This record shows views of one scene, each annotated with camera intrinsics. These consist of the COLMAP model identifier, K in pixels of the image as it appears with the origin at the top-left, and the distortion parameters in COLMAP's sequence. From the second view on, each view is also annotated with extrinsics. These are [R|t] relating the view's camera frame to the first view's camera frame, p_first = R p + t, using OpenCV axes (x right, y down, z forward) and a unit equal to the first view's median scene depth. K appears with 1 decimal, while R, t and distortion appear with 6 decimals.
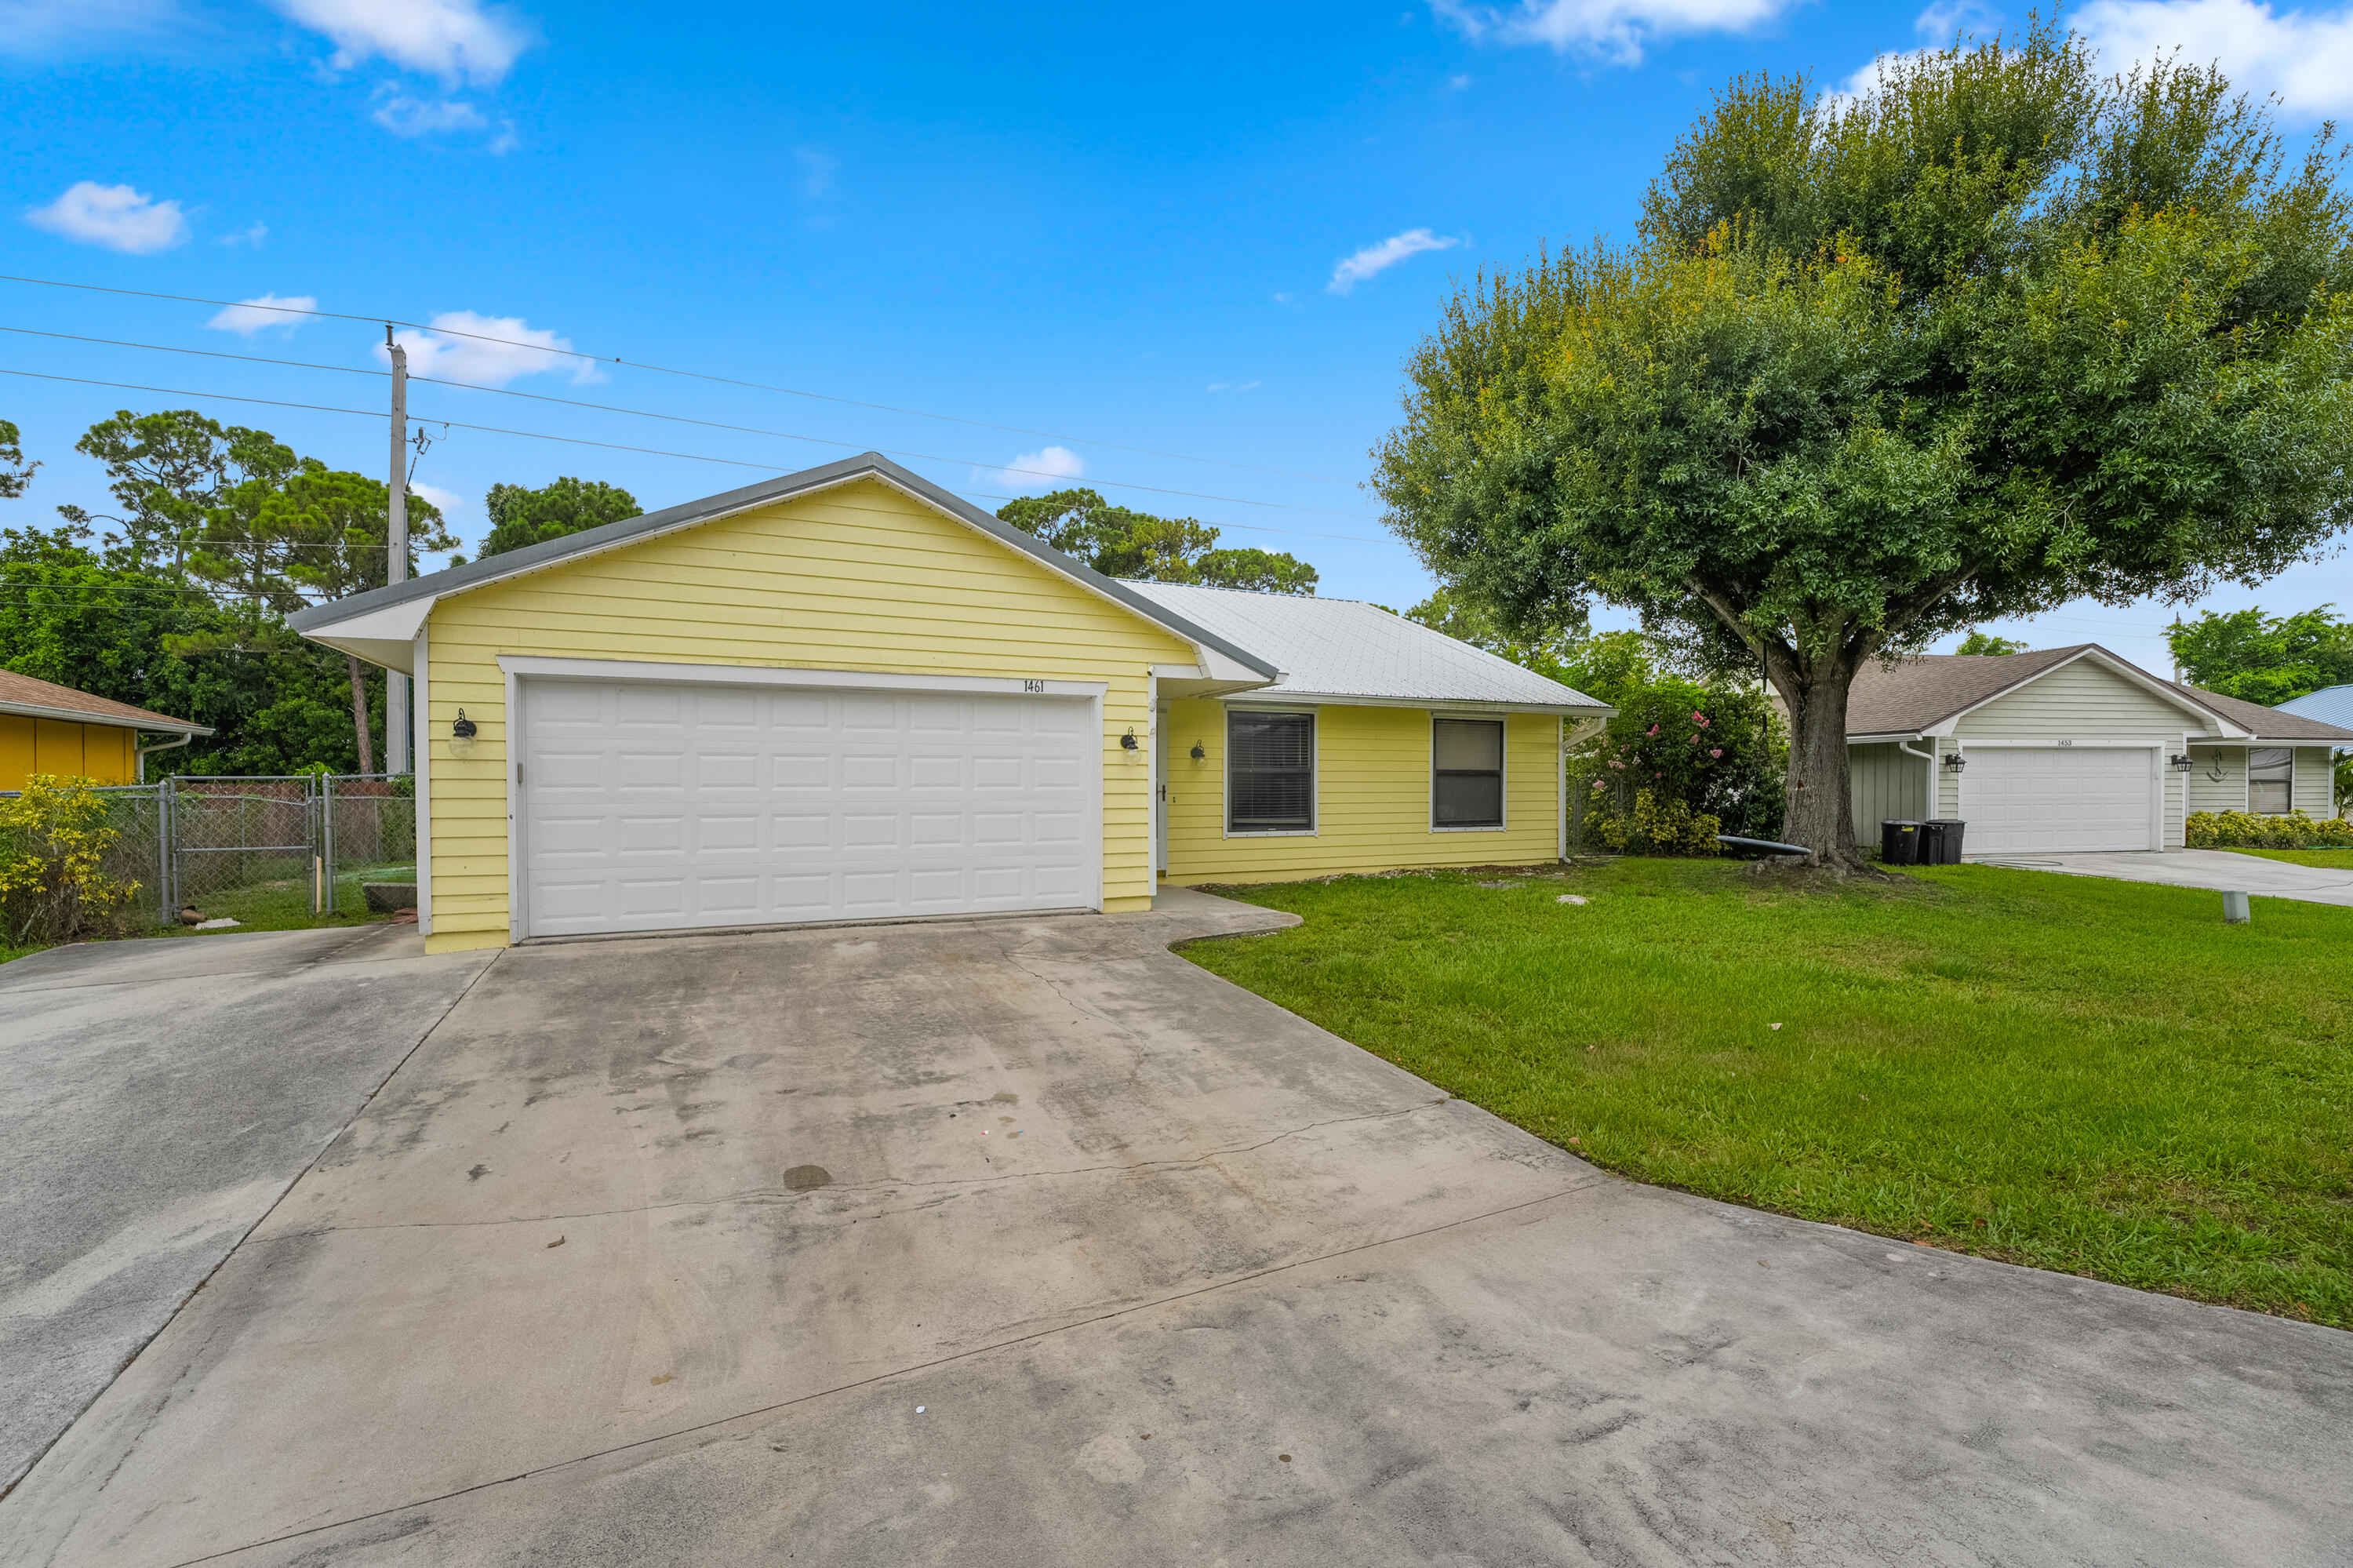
lens RADIAL K [[964.8, 0, 1177.0], [0, 964.8, 802.3], [0, 0, 1]] dist [-0.023372, 0.002948]
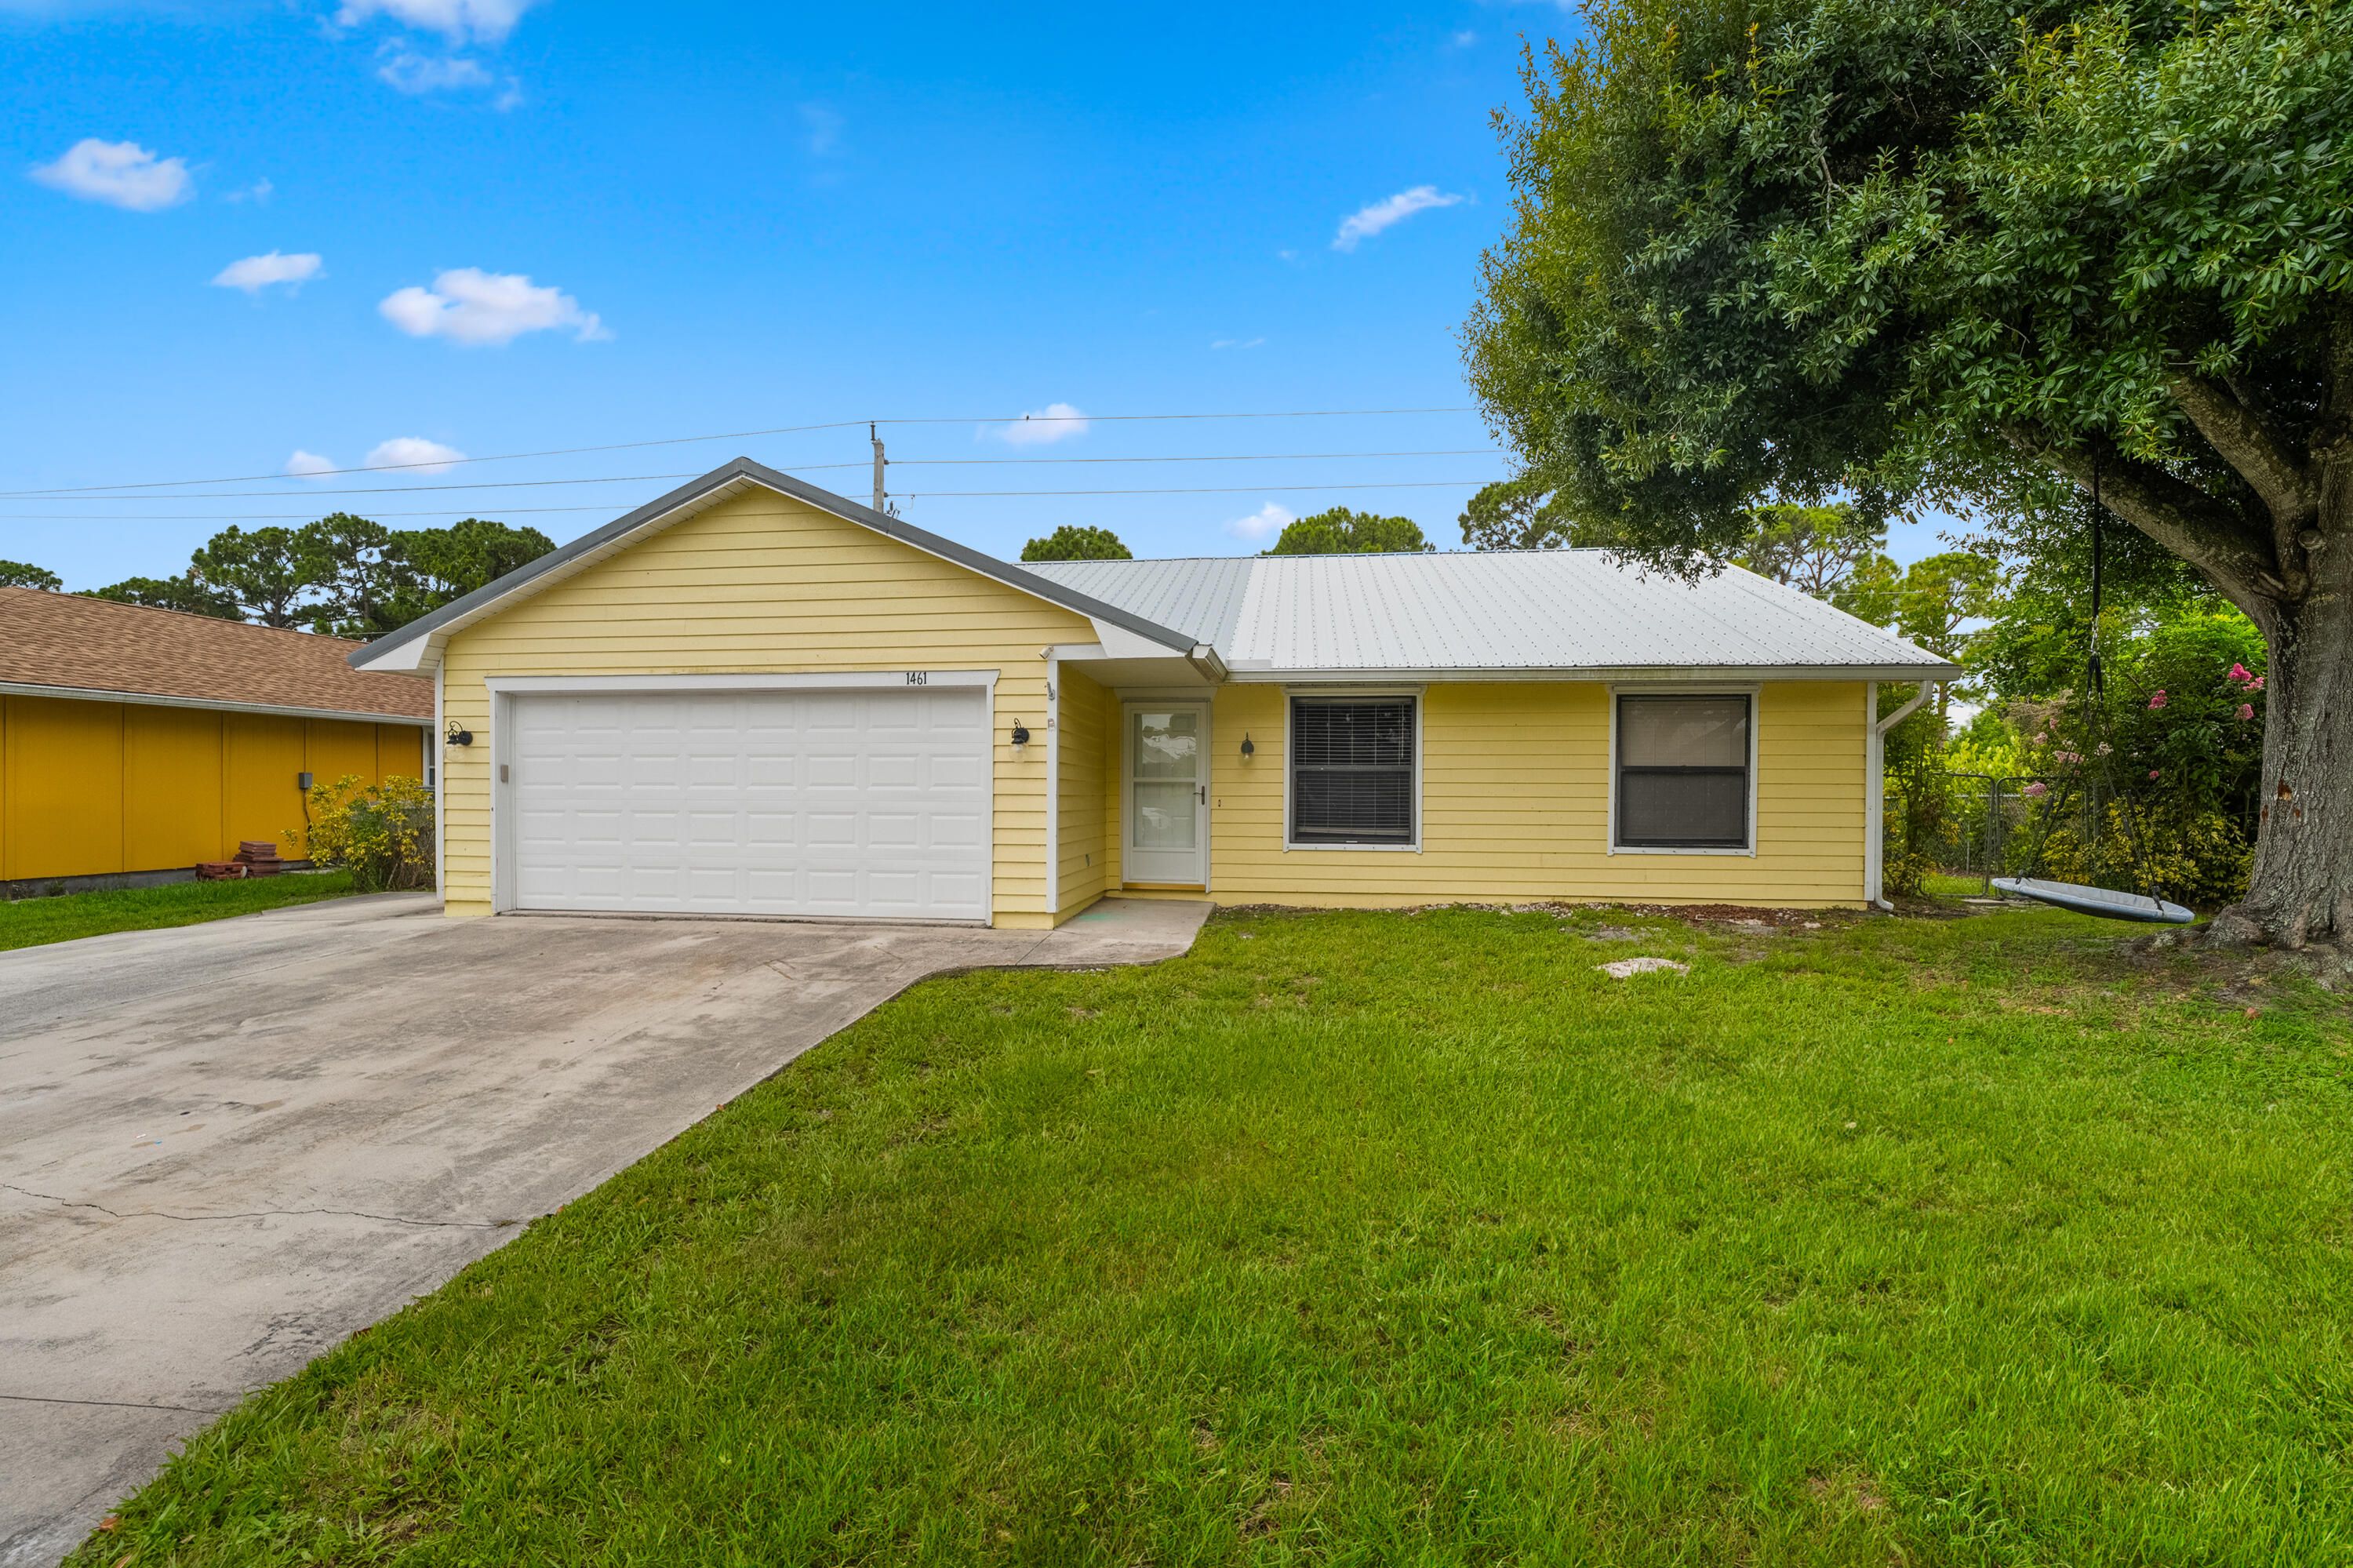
lens RADIAL K [[964.8, 0, 1187.7], [0, 964.8, 791.8], [0, 0, 1]] dist [-0.023372, 0.002948]
pose [[0.852040, 0.005135, -0.523452, 0.547192], [-0.013233, 0.999844, -0.011731, -0.003333], [0.523310, 0.016922, 0.851975, 0.337777]]
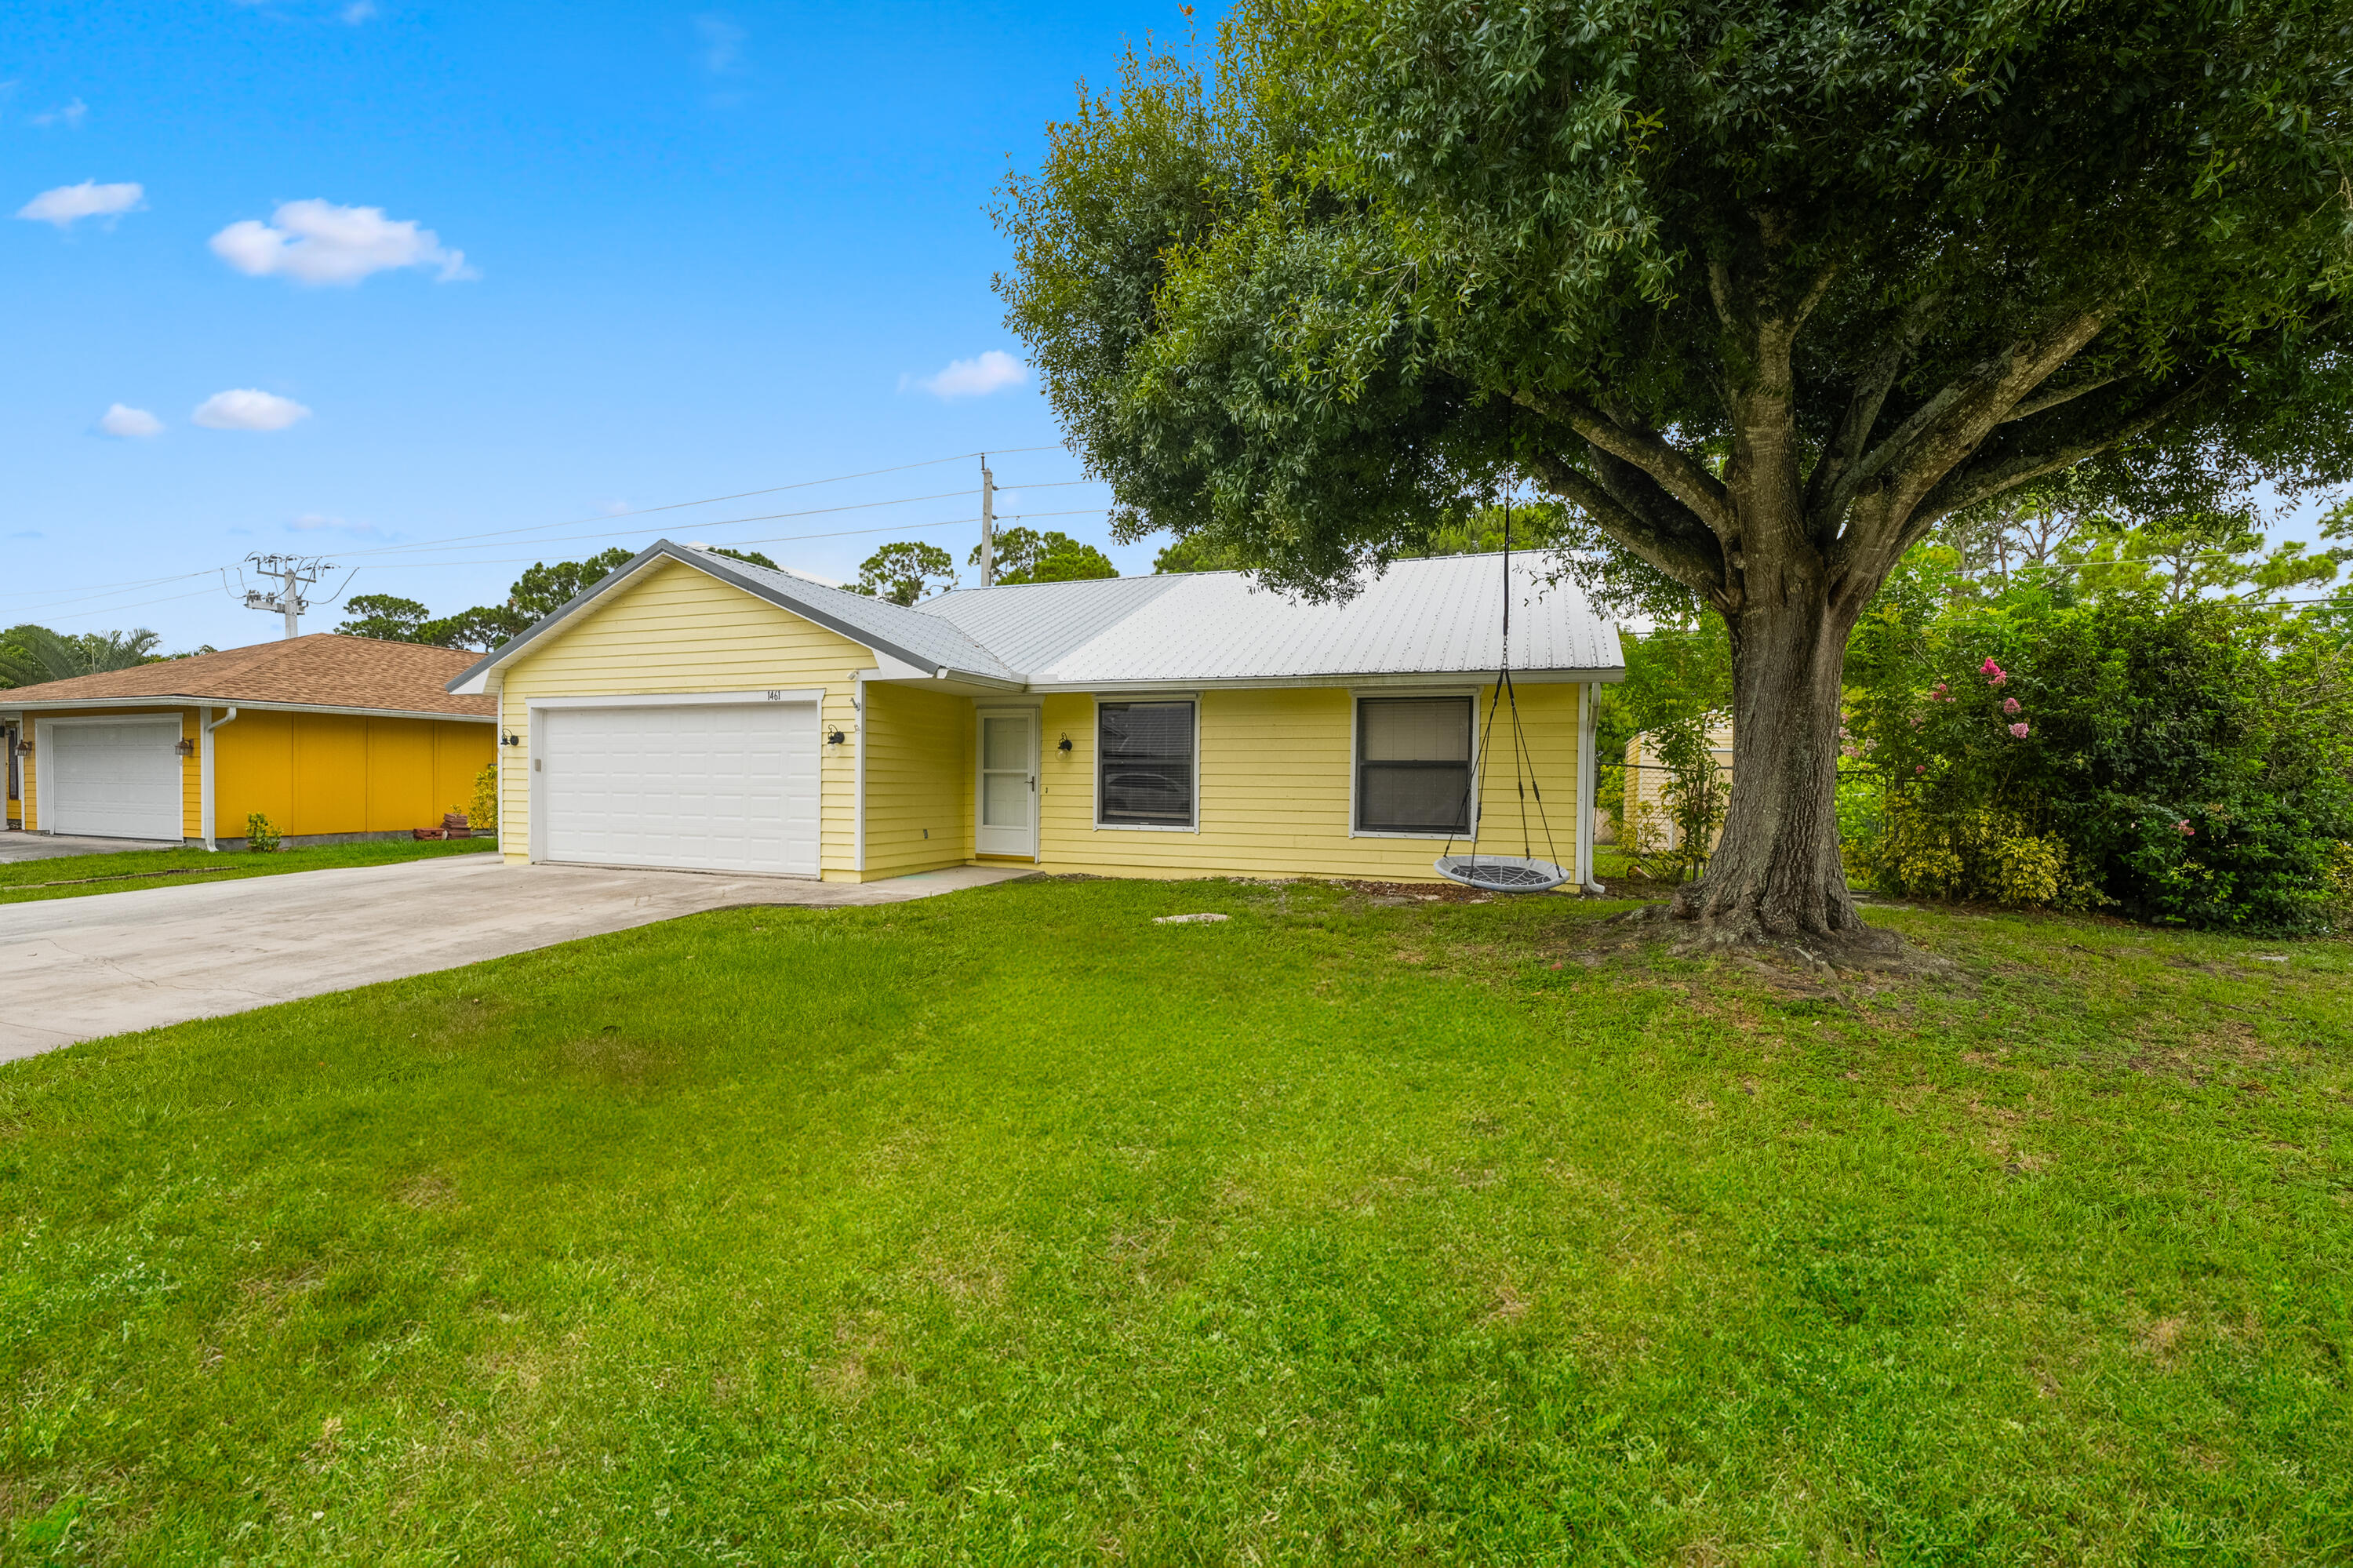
lens RADIAL K [[964.8, 0, 1185.9], [0, 964.8, 795.4], [0, 0, 1]] dist [-0.023372, 0.002948]
pose [[0.715611, 0.018360, -0.698257, 1.089444], [-0.021914, 0.999753, 0.003829, -0.006137], [0.698155, 0.012561, 0.715837, 0.465893]]
